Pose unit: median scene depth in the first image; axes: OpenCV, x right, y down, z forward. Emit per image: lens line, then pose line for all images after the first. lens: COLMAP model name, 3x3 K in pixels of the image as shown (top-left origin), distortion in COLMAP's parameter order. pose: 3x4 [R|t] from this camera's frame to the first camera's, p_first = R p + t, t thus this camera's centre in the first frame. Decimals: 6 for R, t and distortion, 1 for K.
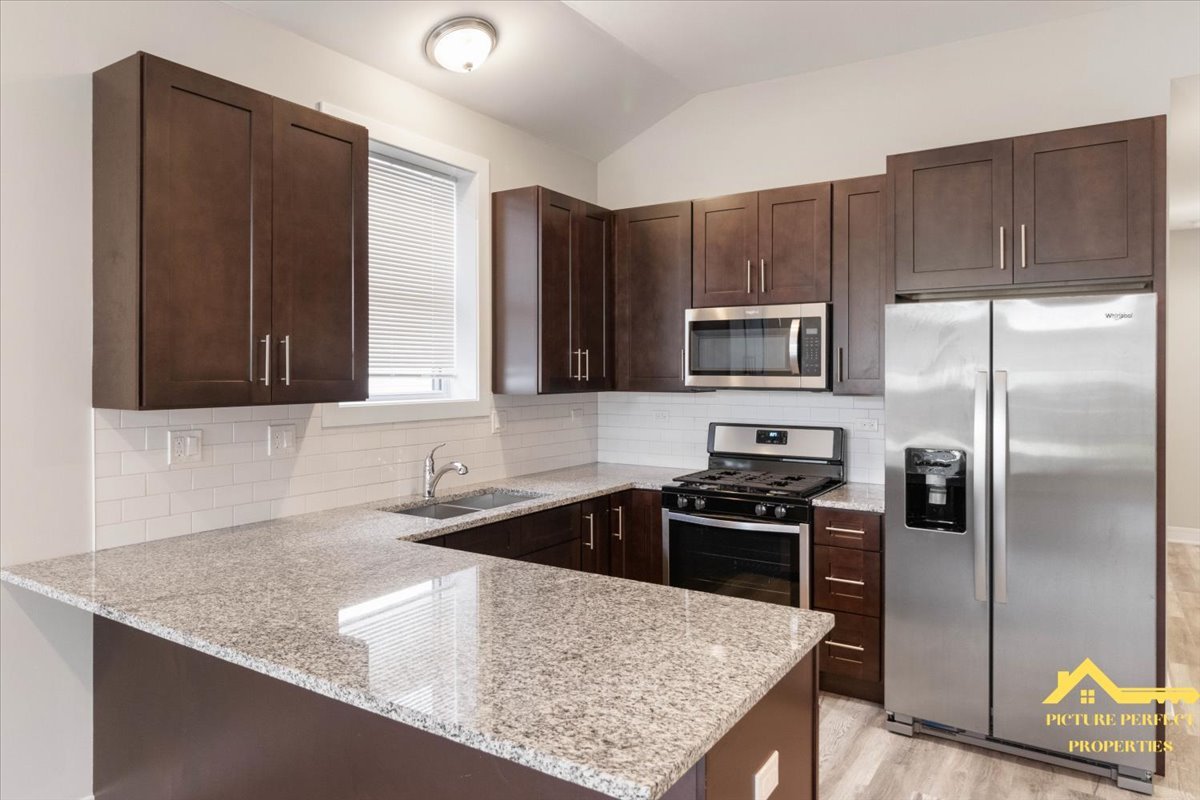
lens RADIAL K [[762.5, 0, 600.0], [0, 762.5, 400.0], [0, 0, 1]] dist [-0.003411, -0.000539]
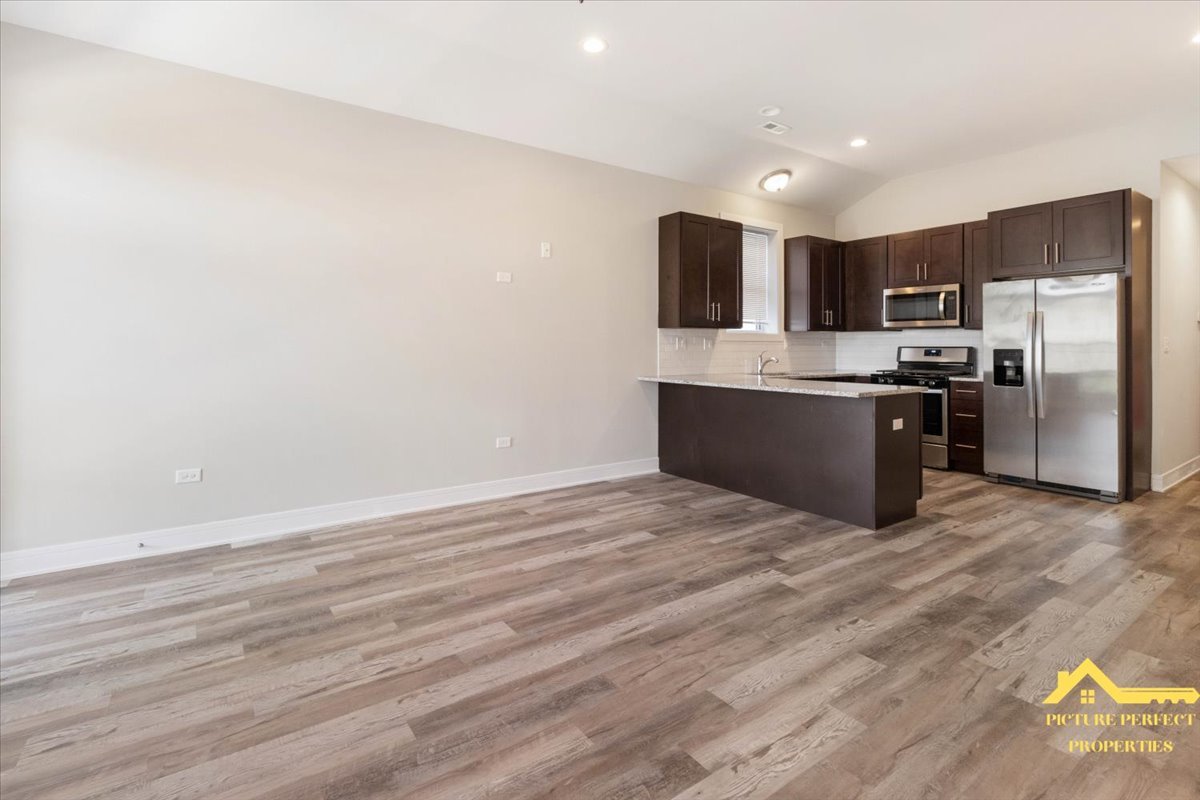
lens RADIAL K [[572.4, 0, 602.5], [0, 572.4, 344.0], [0, 0, 1]] dist [0.000006, -0.000111]
pose [[0.930266, -0.000710, -0.366886, -0.027492], [-0.013163, 0.999290, -0.035309, 0.097665], [0.366651, 0.037676, 0.929596, -0.742938]]
